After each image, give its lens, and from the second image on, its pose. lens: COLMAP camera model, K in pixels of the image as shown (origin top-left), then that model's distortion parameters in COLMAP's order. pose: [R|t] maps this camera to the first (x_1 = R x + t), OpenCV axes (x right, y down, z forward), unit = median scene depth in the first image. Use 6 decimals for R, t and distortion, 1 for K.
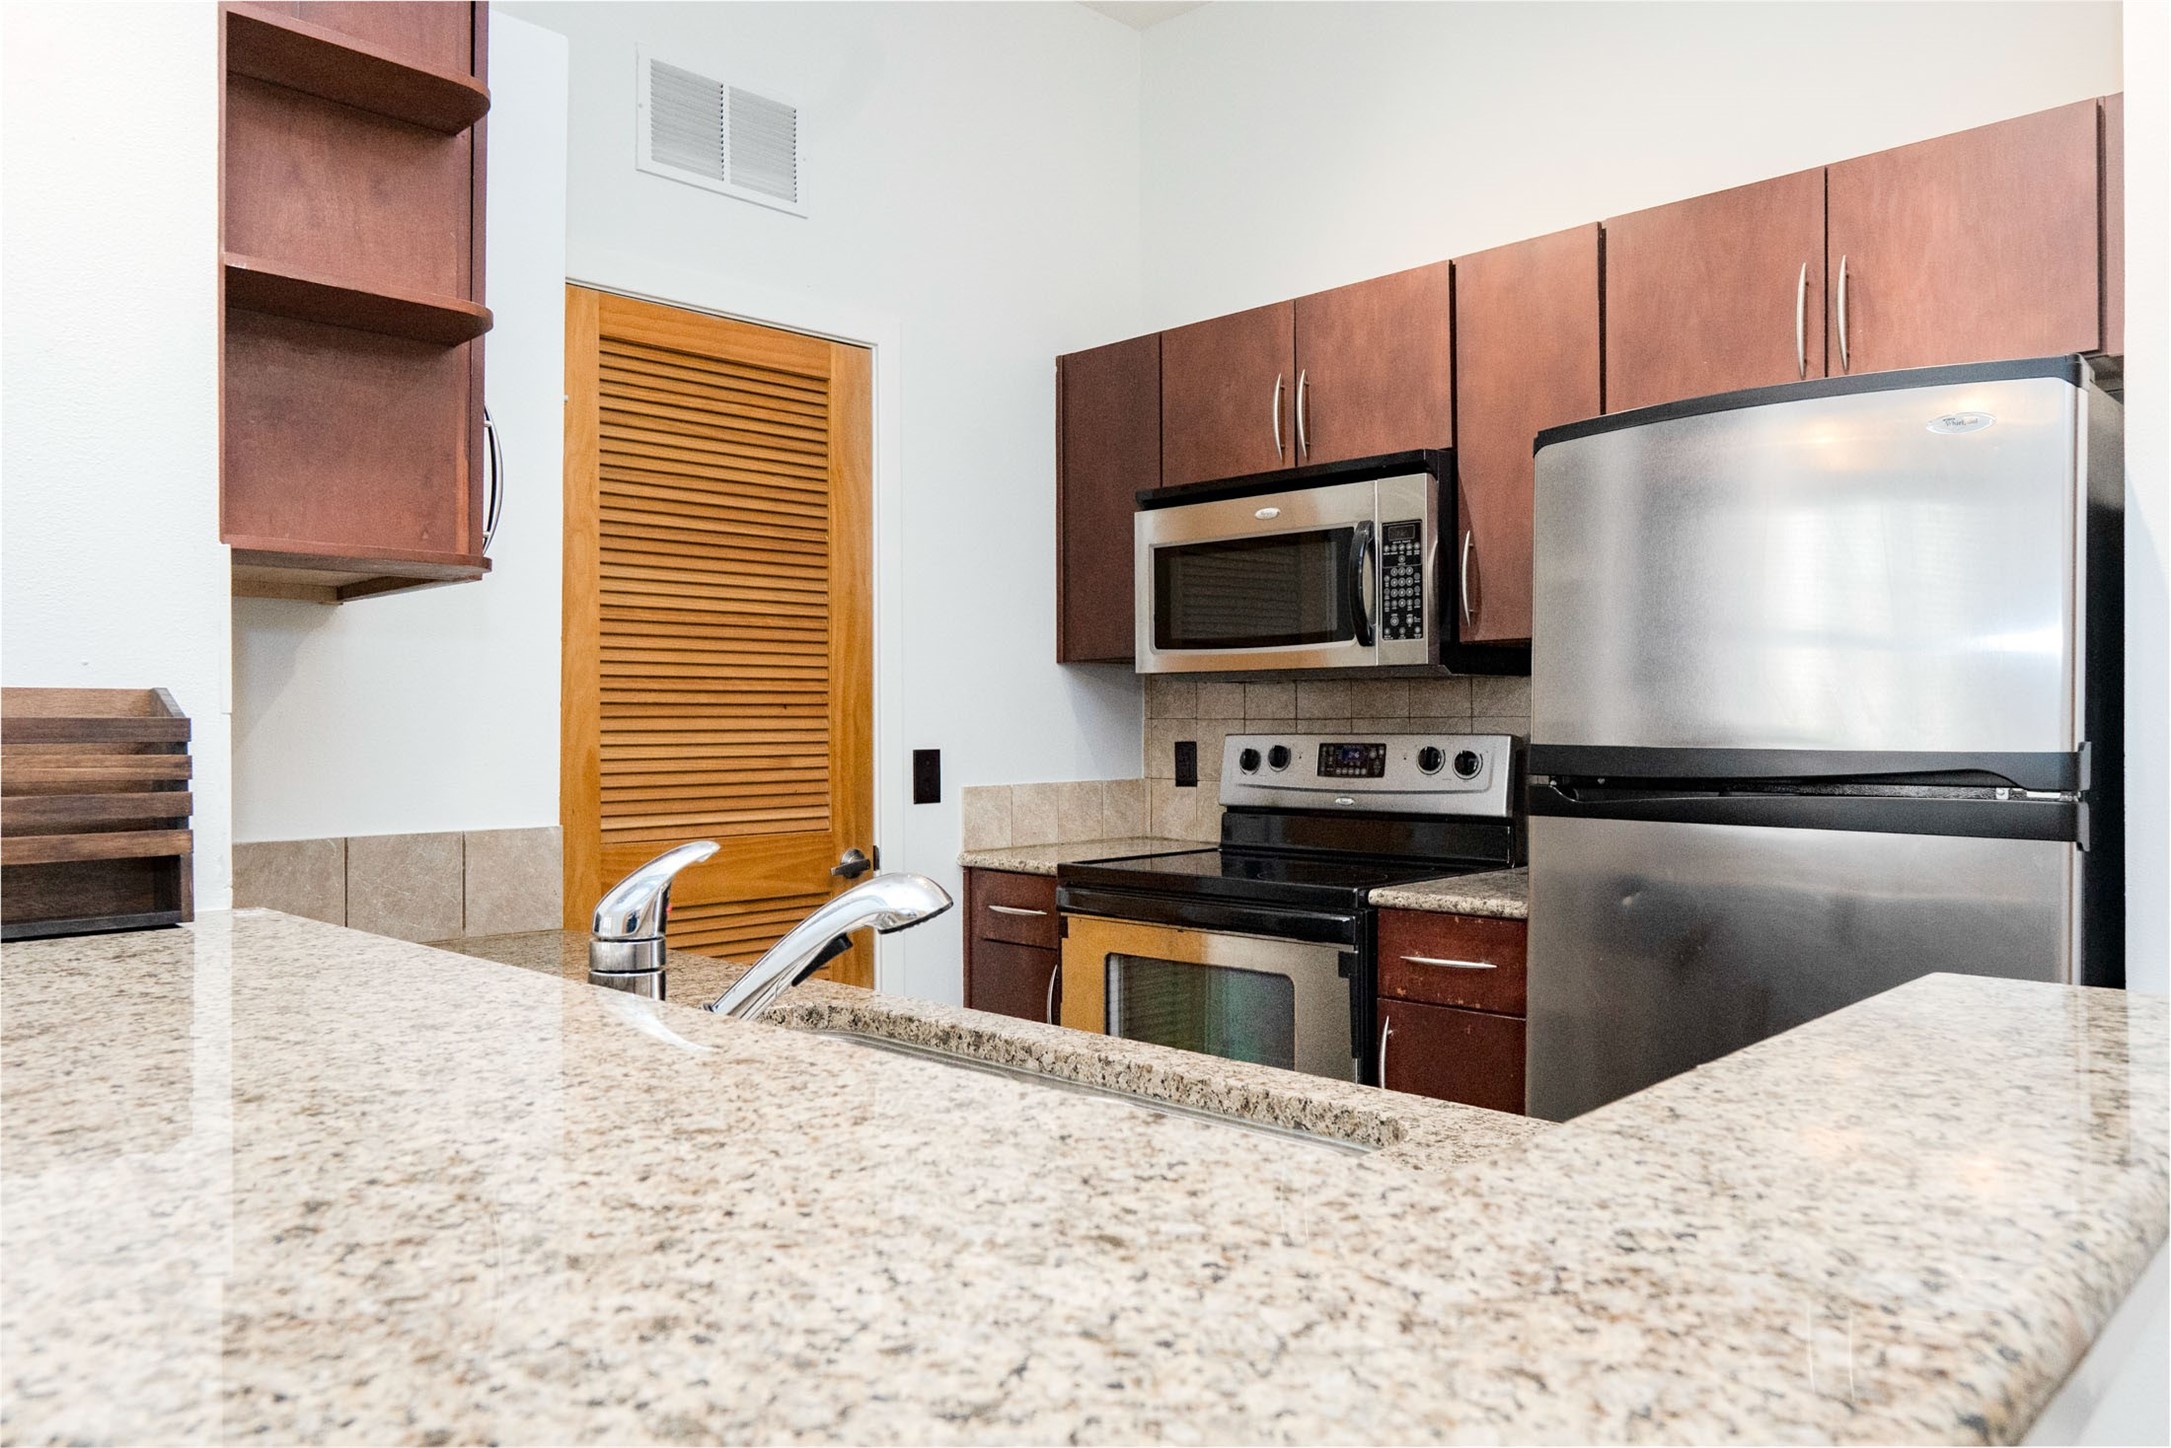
lens RADIAL K [[1541.1, 0, 1094.0], [0, 1541.1, 727.6], [0, 0, 1]] dist [0.004830, -0.006236]
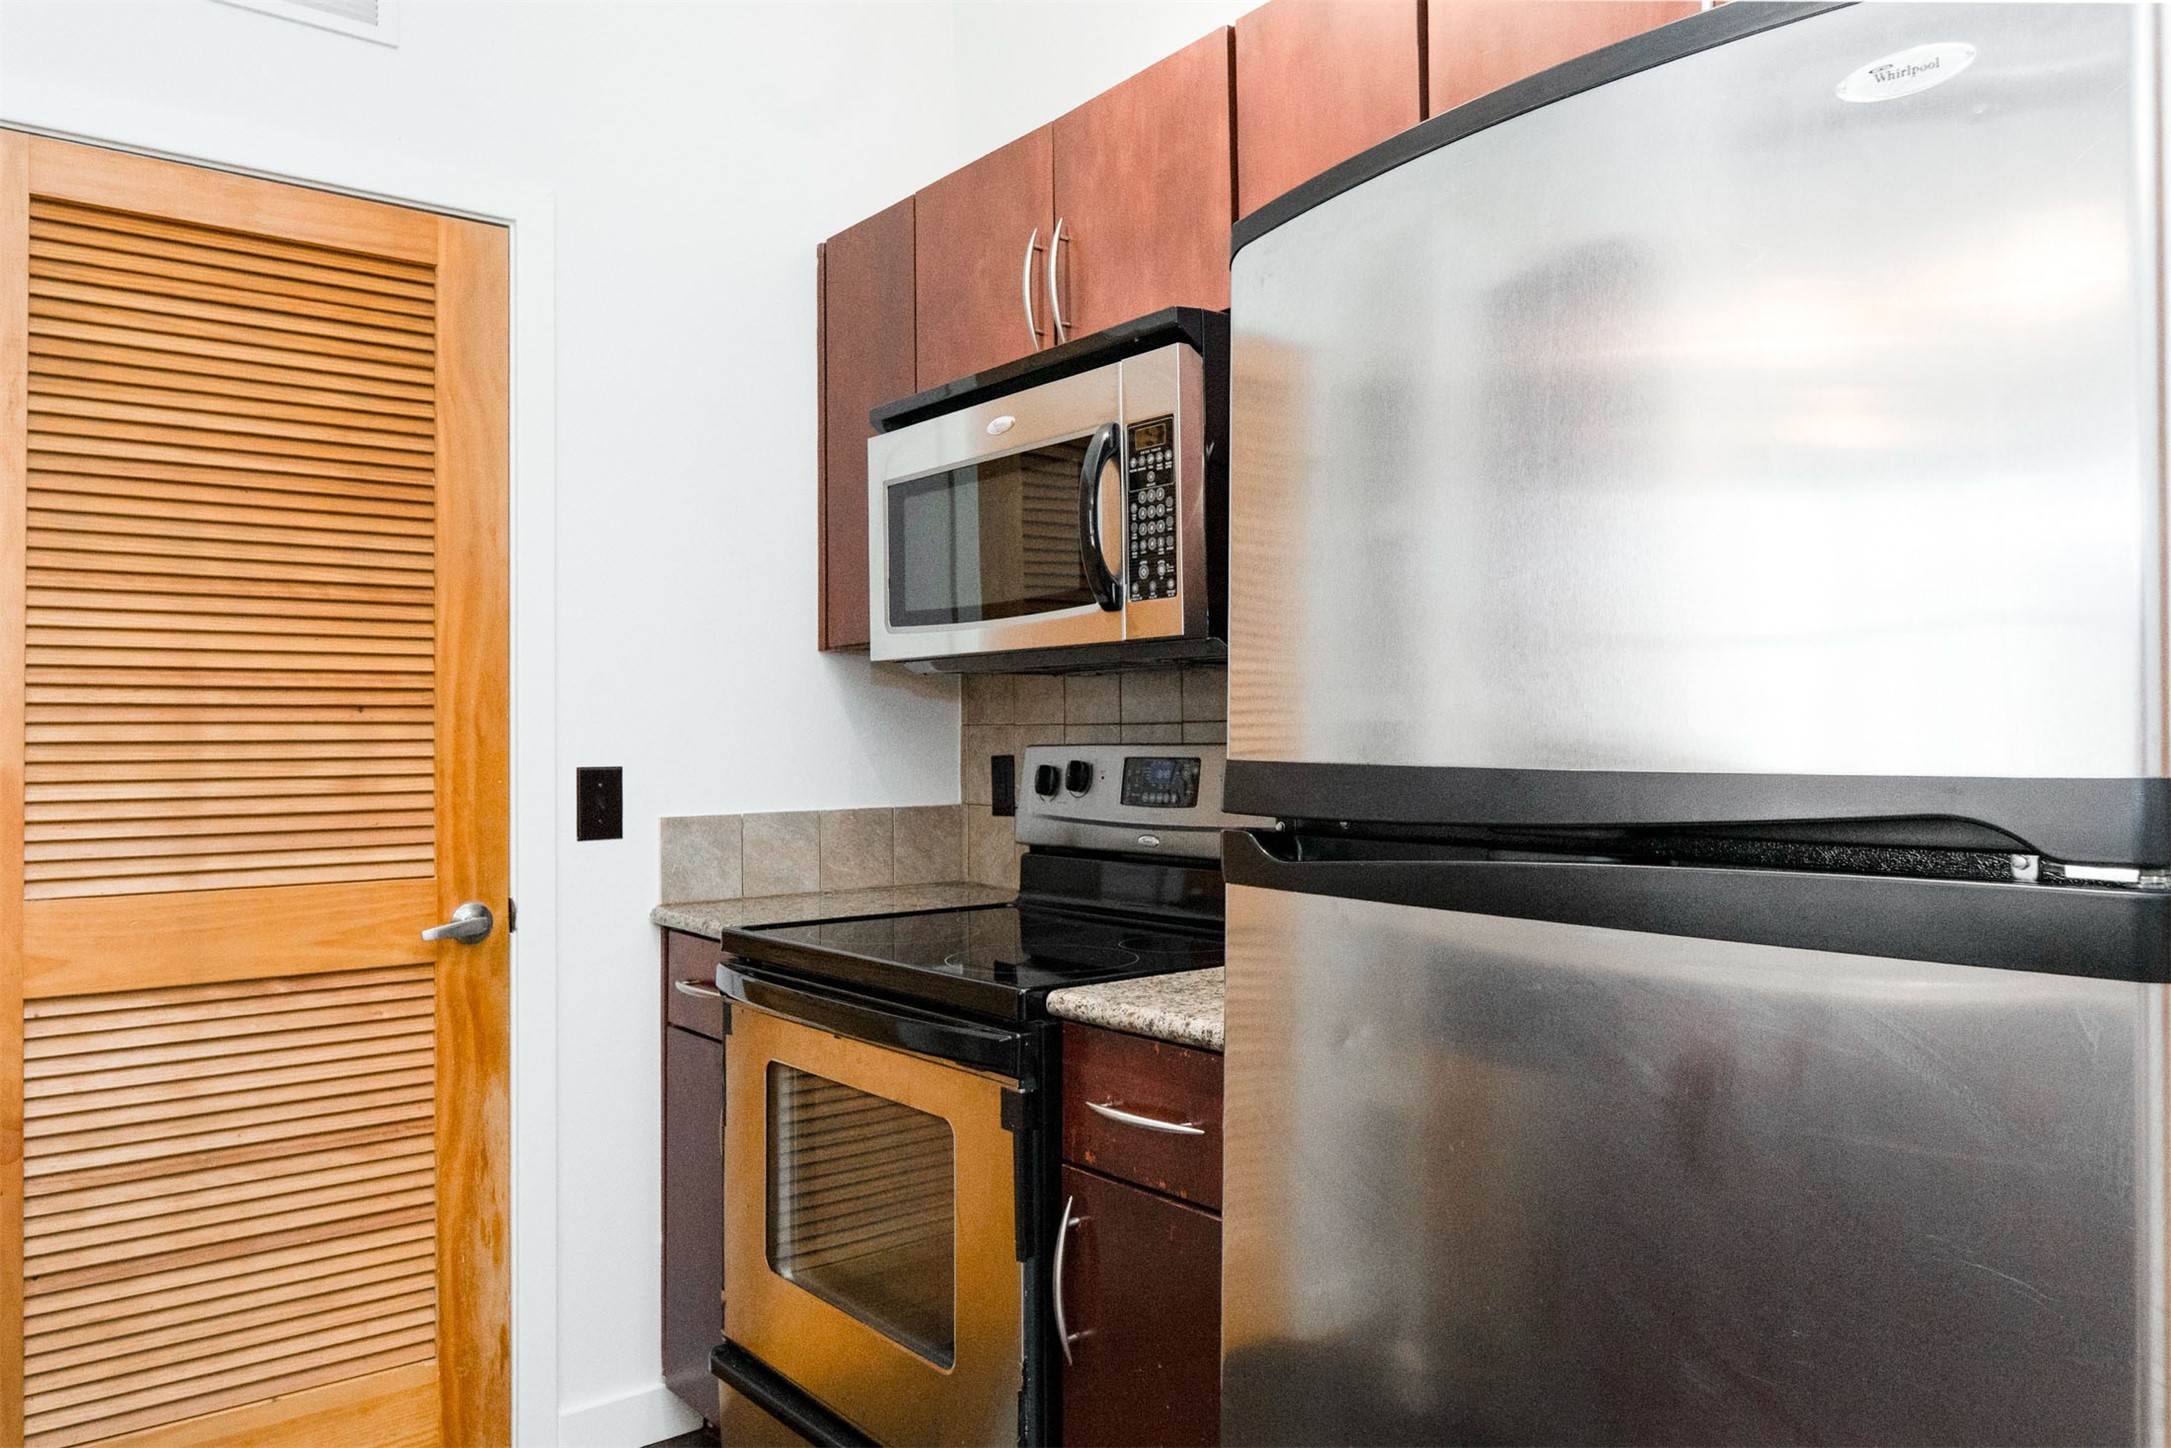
lens RADIAL K [[1541.1, 0, 1077.4], [0, 1541.1, 705.5], [0, 0, 1]] dist [0.004830, -0.006236]
pose [[0.990746, -0.006143, -0.135593, 0.232051], [0.003059, 0.999732, -0.022945, 0.002587], [0.135698, 0.022318, 0.990499, 0.314158]]
